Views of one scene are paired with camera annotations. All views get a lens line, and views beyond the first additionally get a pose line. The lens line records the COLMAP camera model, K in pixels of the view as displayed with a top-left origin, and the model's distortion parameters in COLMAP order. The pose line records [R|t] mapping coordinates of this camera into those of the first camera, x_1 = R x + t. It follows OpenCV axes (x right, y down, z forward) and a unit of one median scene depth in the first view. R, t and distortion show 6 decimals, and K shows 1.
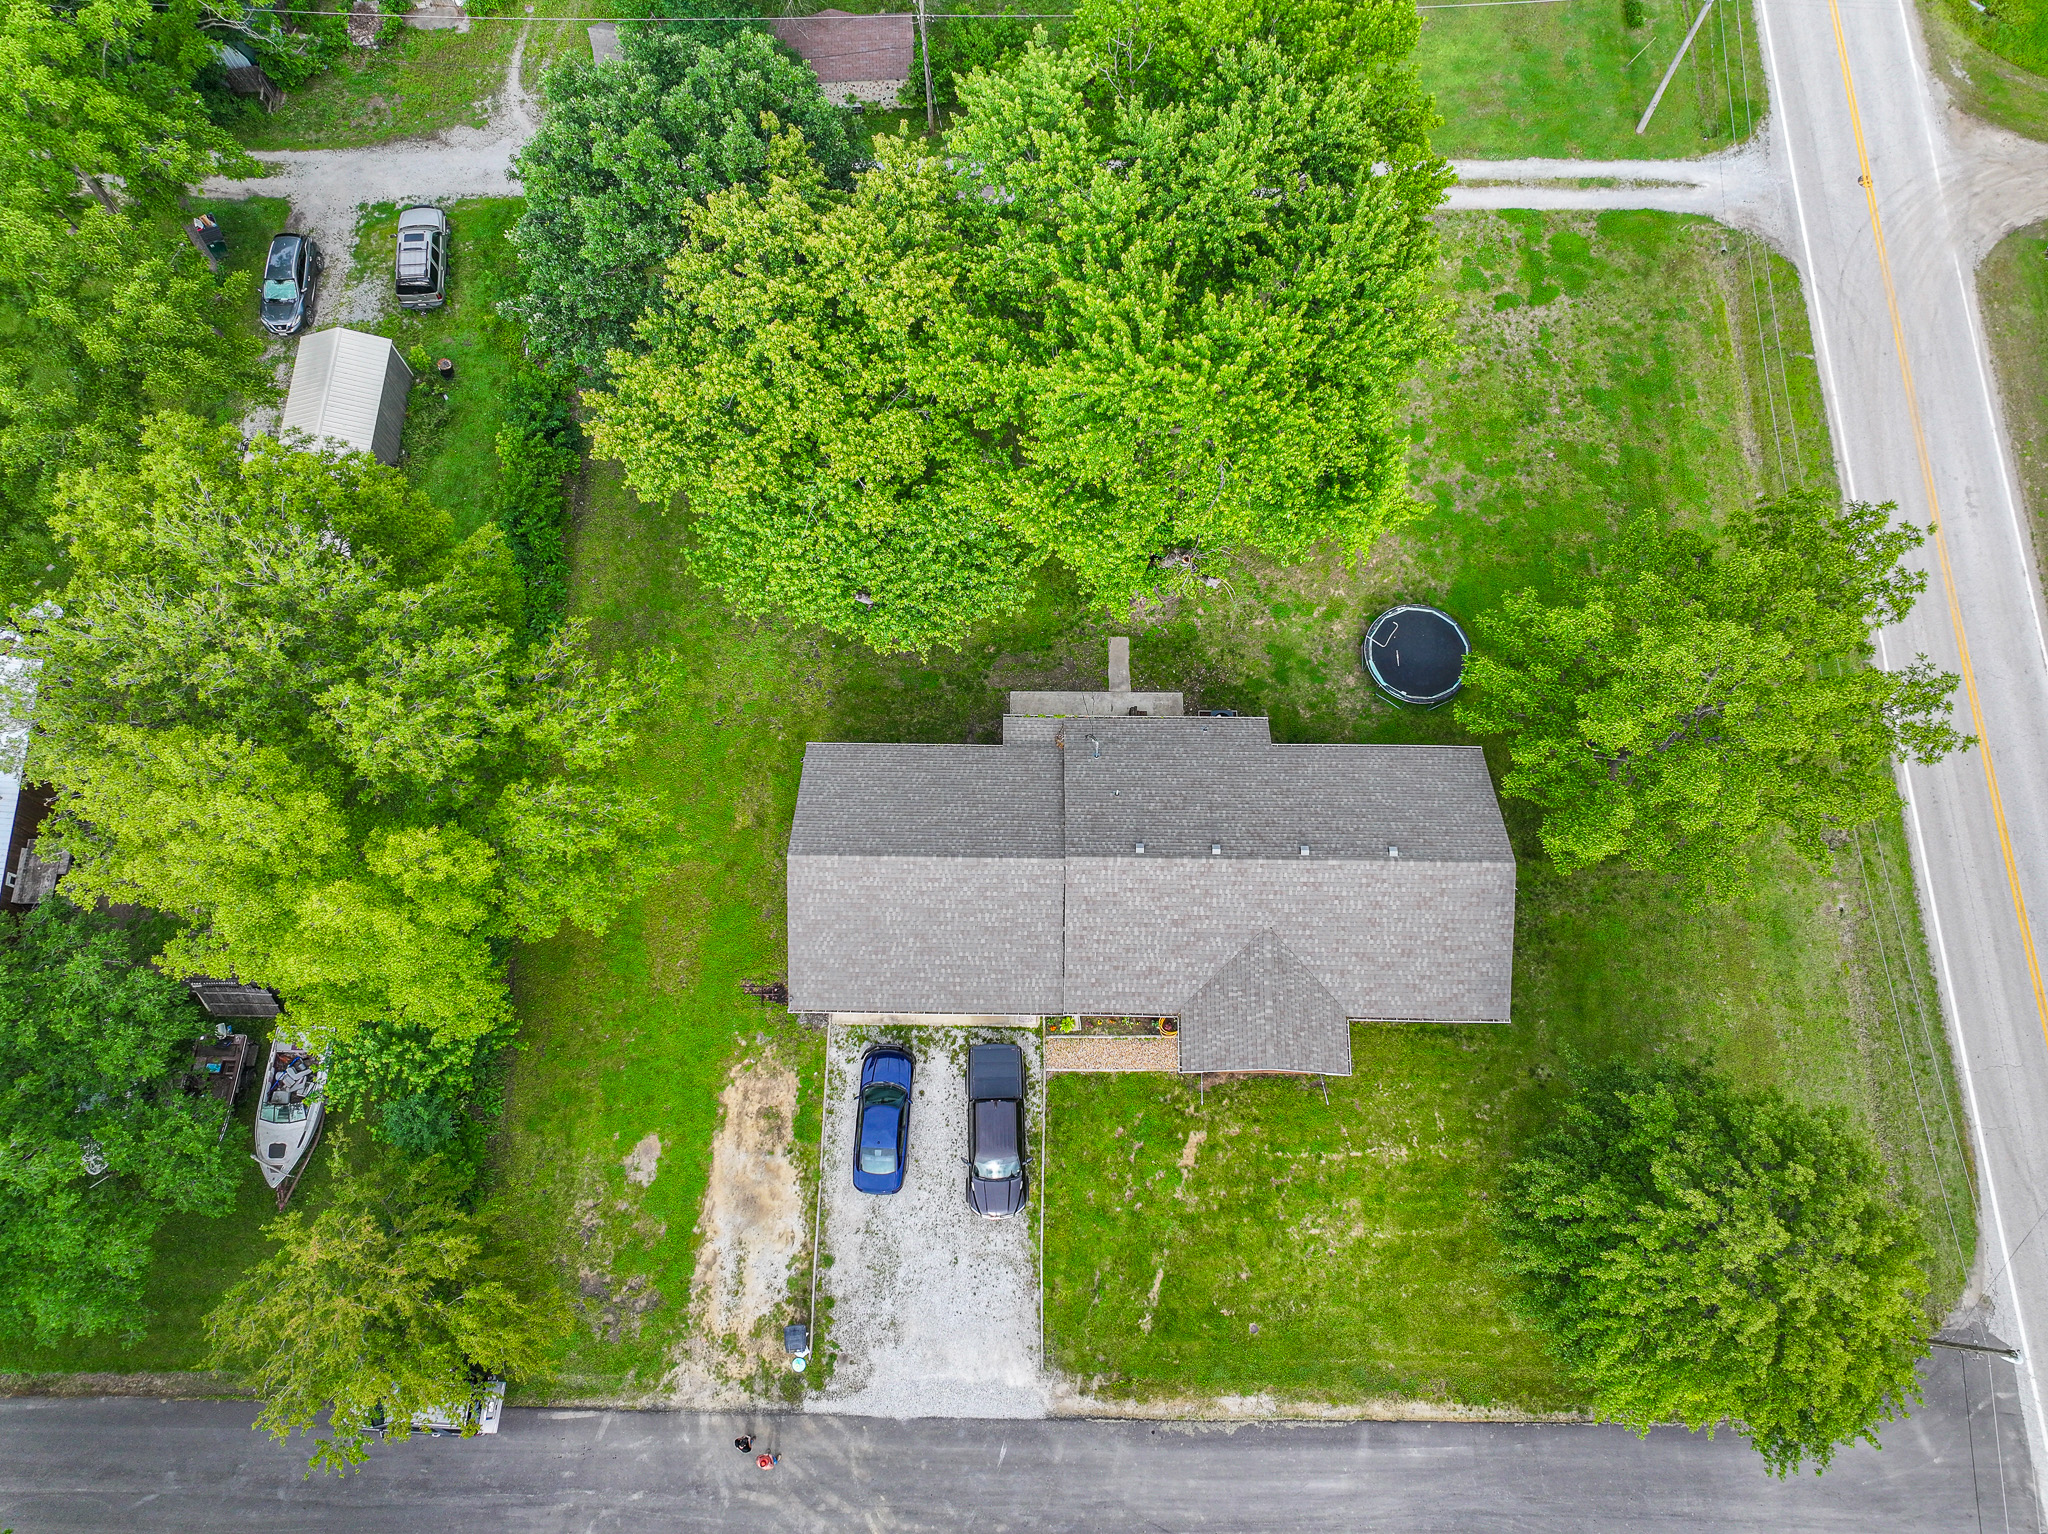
lens RADIAL K [[1430.8, 0, 1029.2], [0, 1430.8, 765.6], [0, 0, 1]] dist [-0.008960, 0.025196]
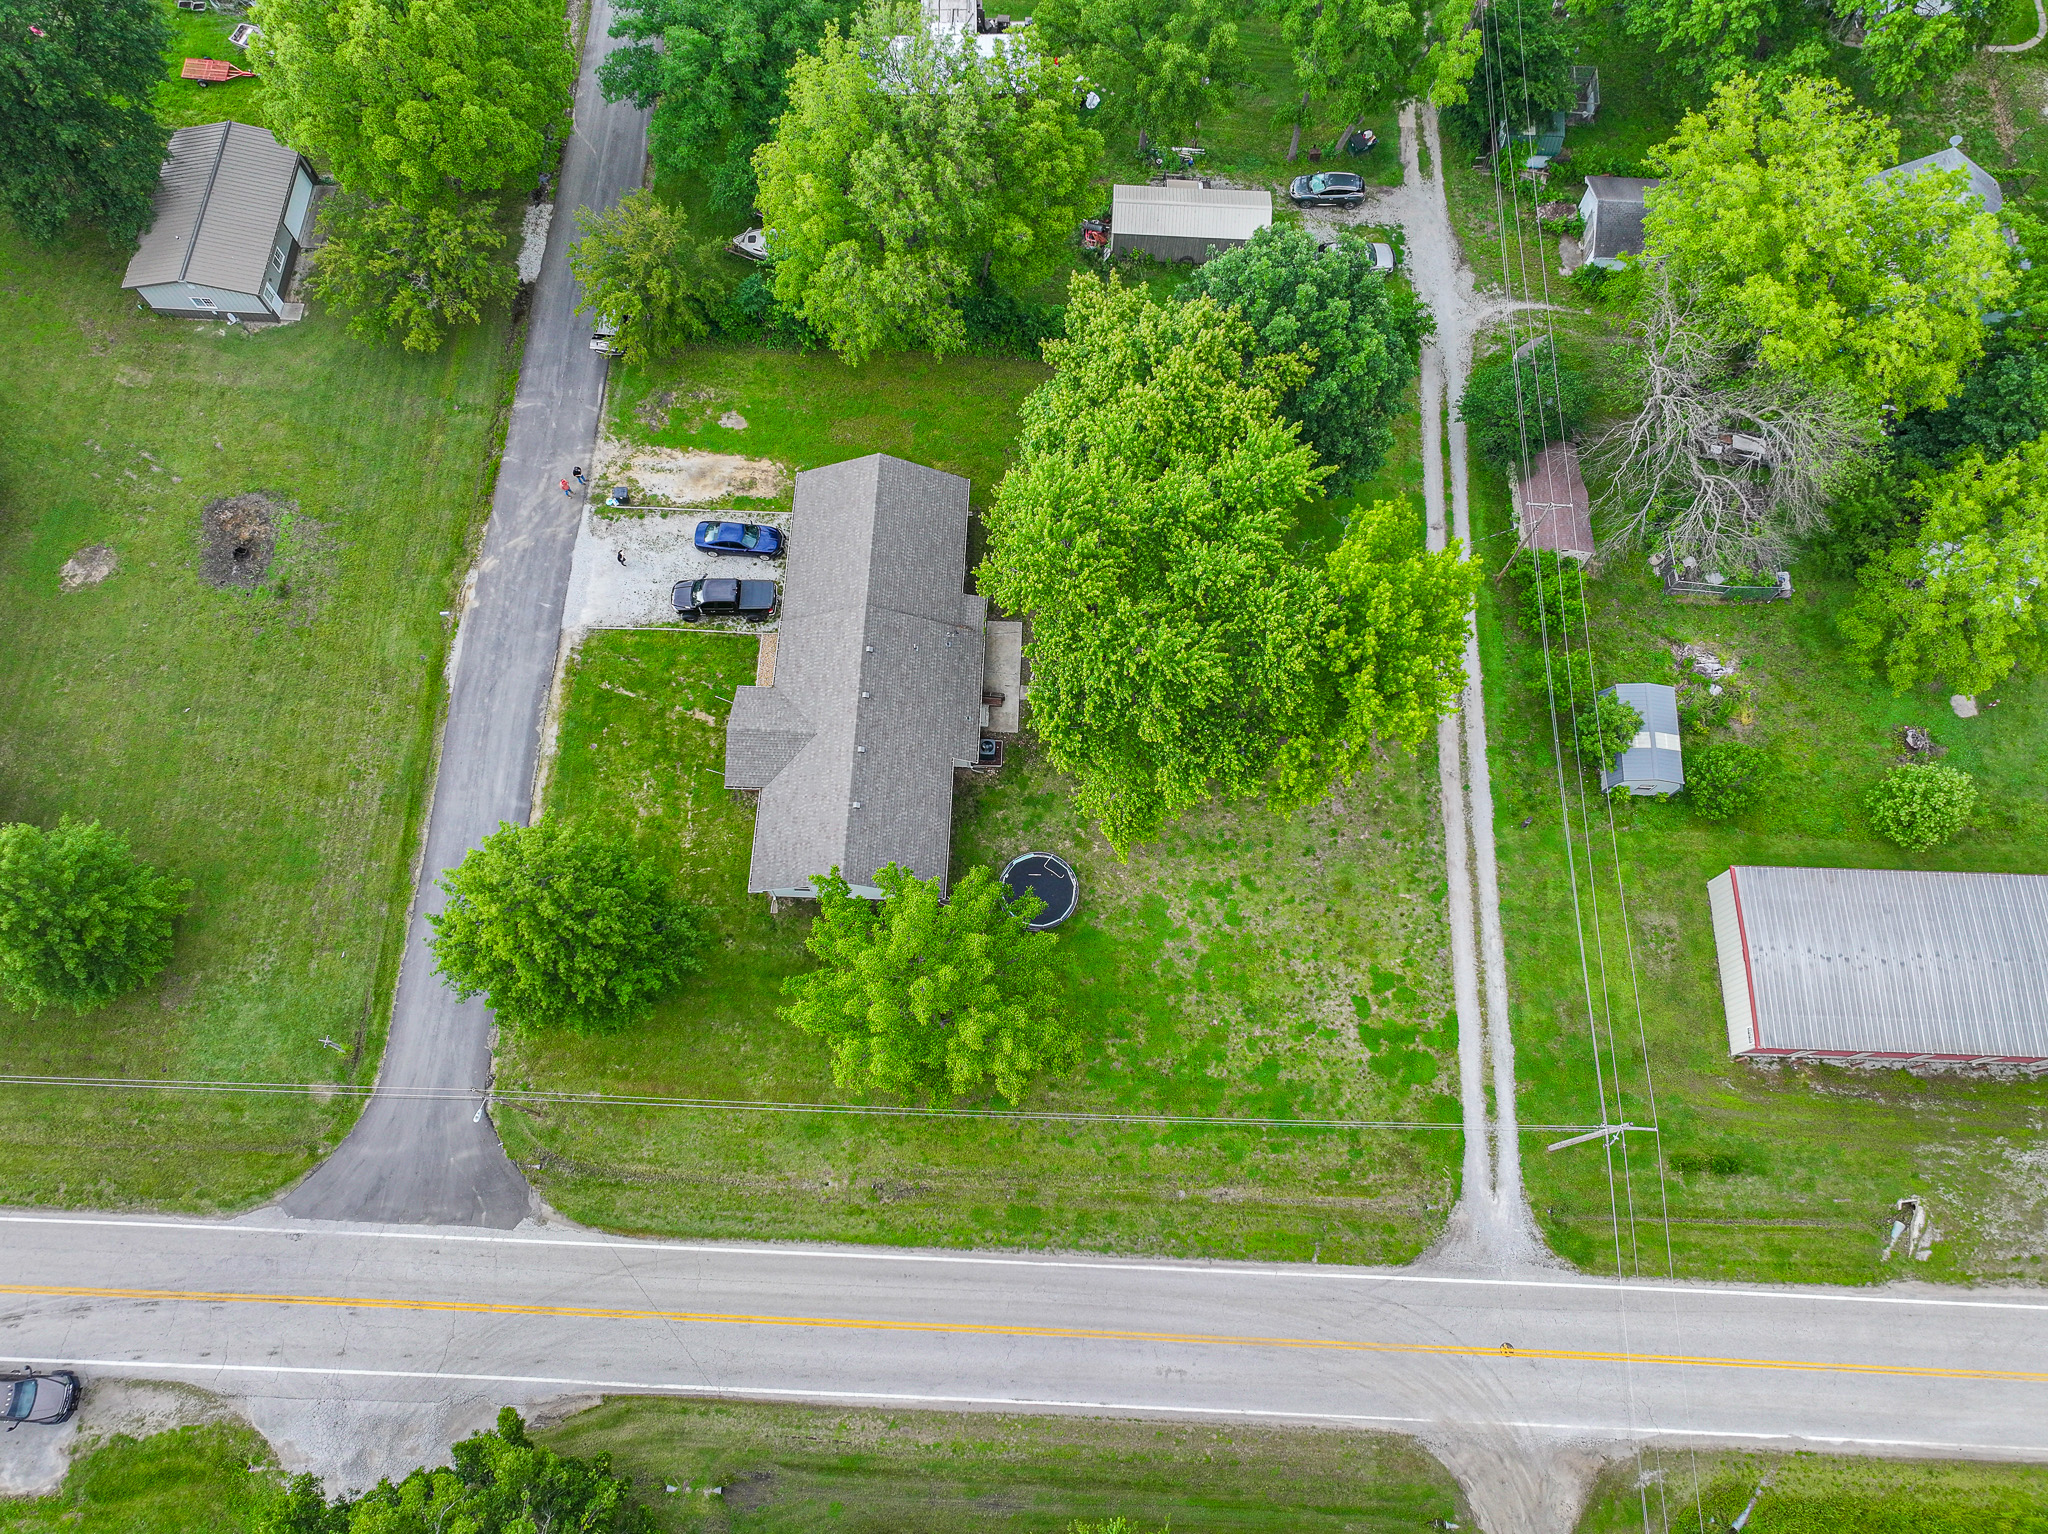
lens RADIAL K [[1420.6, 0, 1027.4], [0, 1420.6, 761.4], [0, 0, 1]] dist [0.001353, 0.003702]
pose [[-0.027247, 0.937160, -0.347835, 0.689587], [-0.949163, 0.084909, 0.303119, -0.535032], [0.313605, 0.338412, 0.887203, -0.255152]]
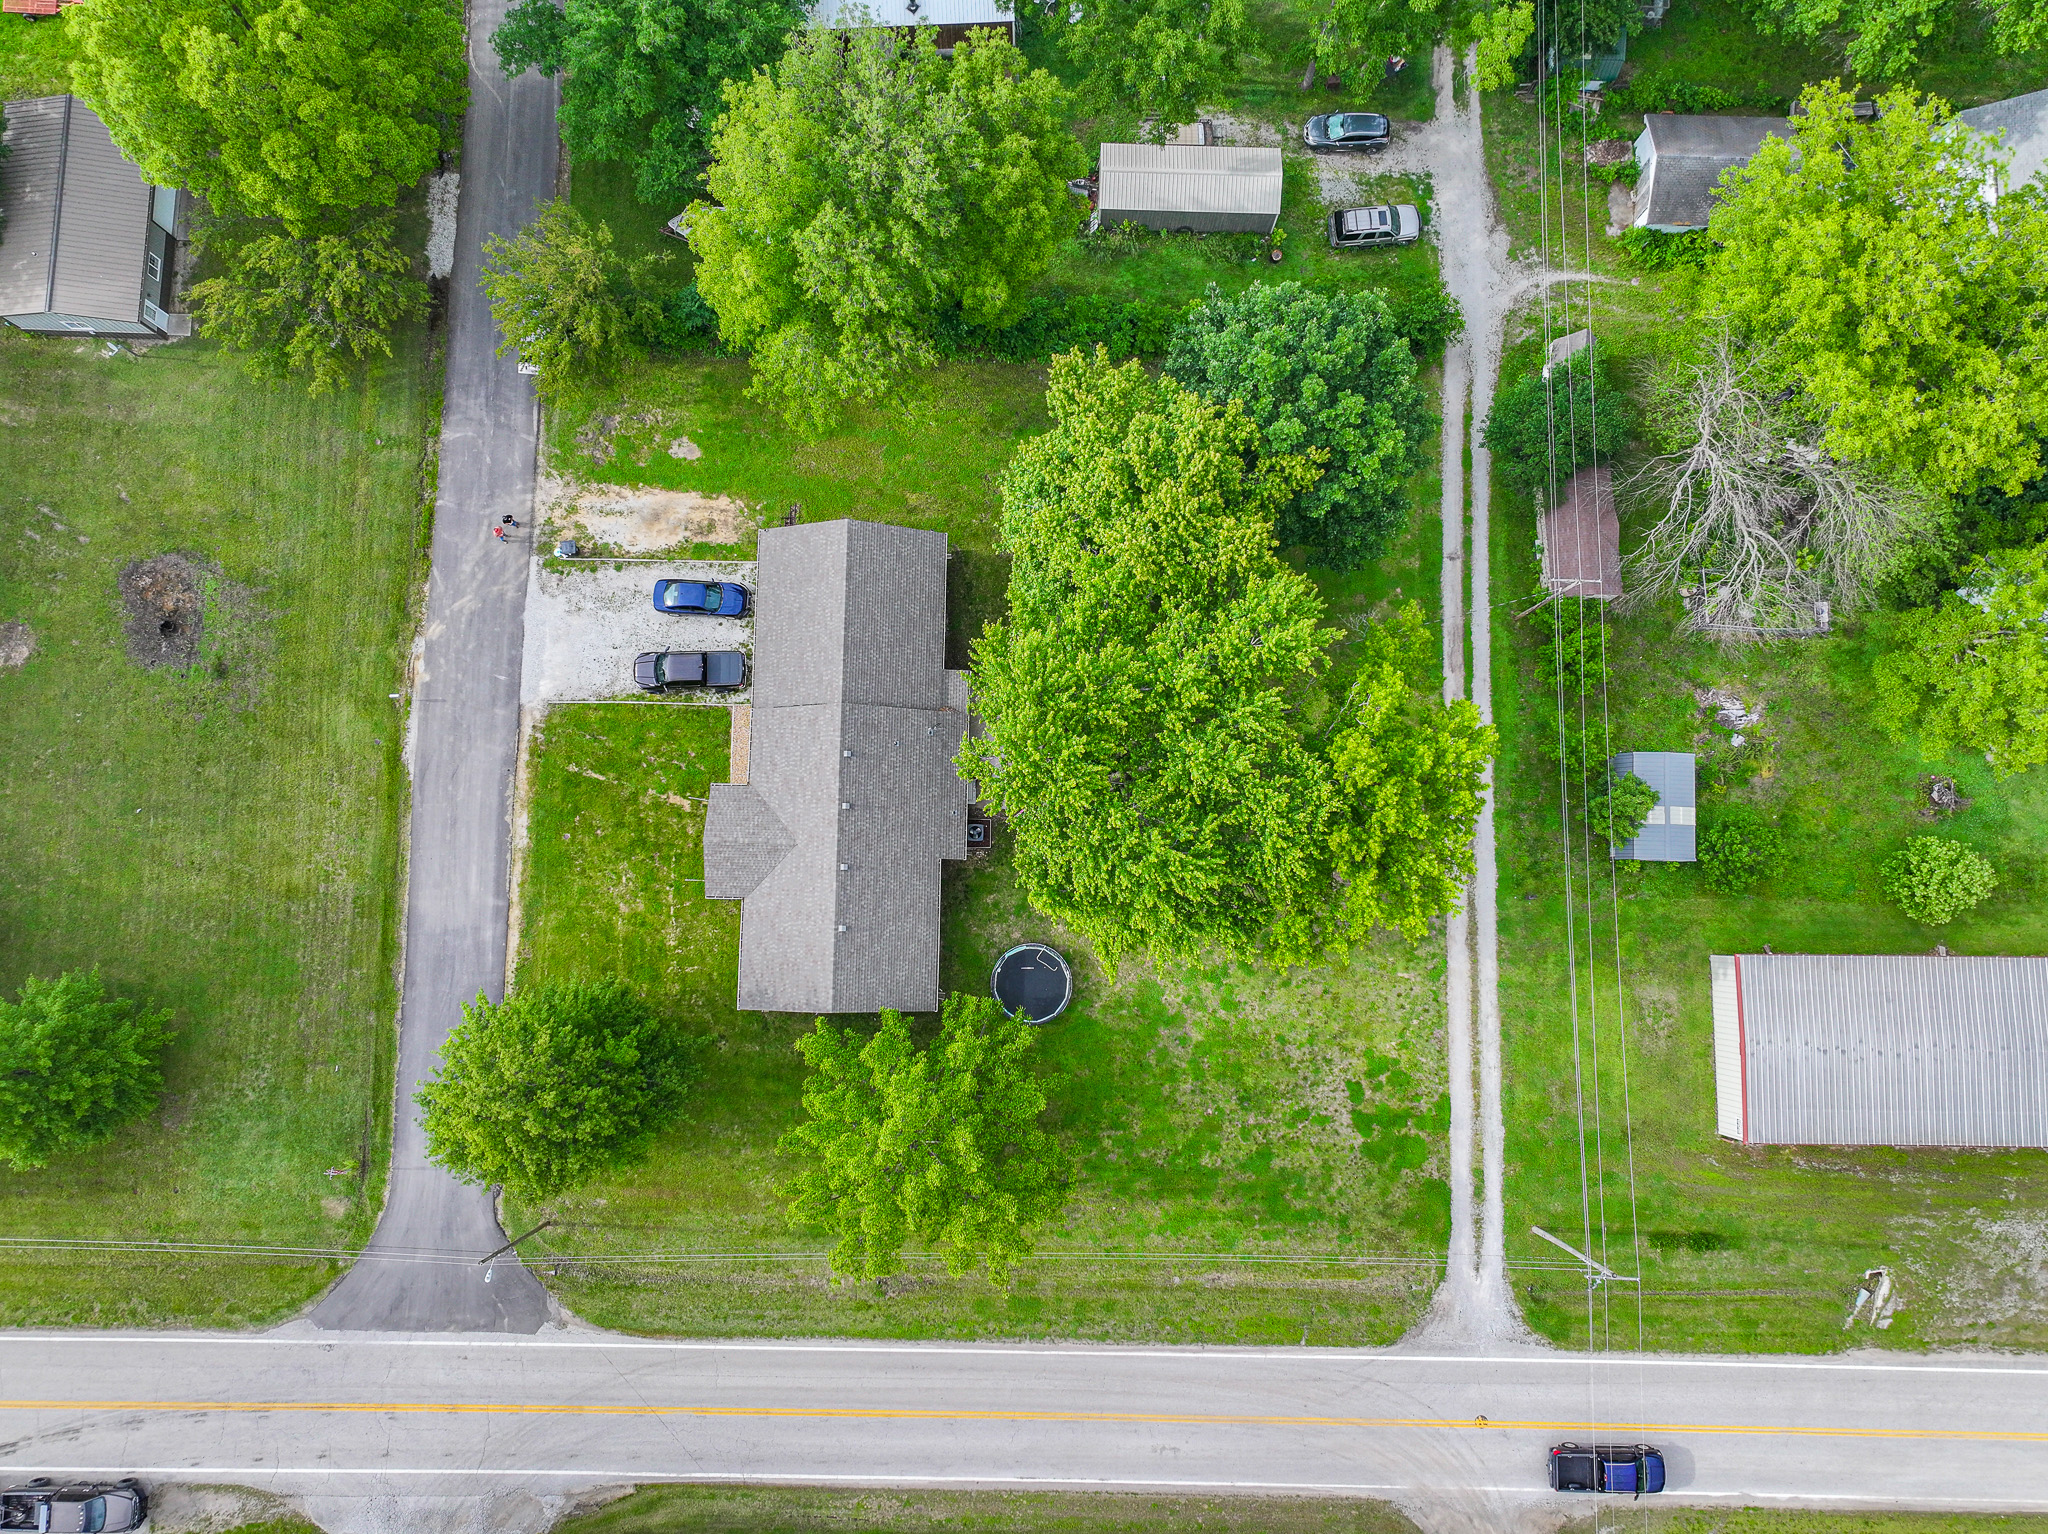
lens RADIAL K [[1424.5, 0, 1033.4], [0, 1424.5, 758.2], [0, 0, 1]] dist [-0.000678, 0.007416]
pose [[-0.003736, 0.993509, -0.113695, 0.236800], [-0.948278, 0.032570, 0.315767, -0.557523], [0.317420, 0.108994, 0.942001, -0.297004]]
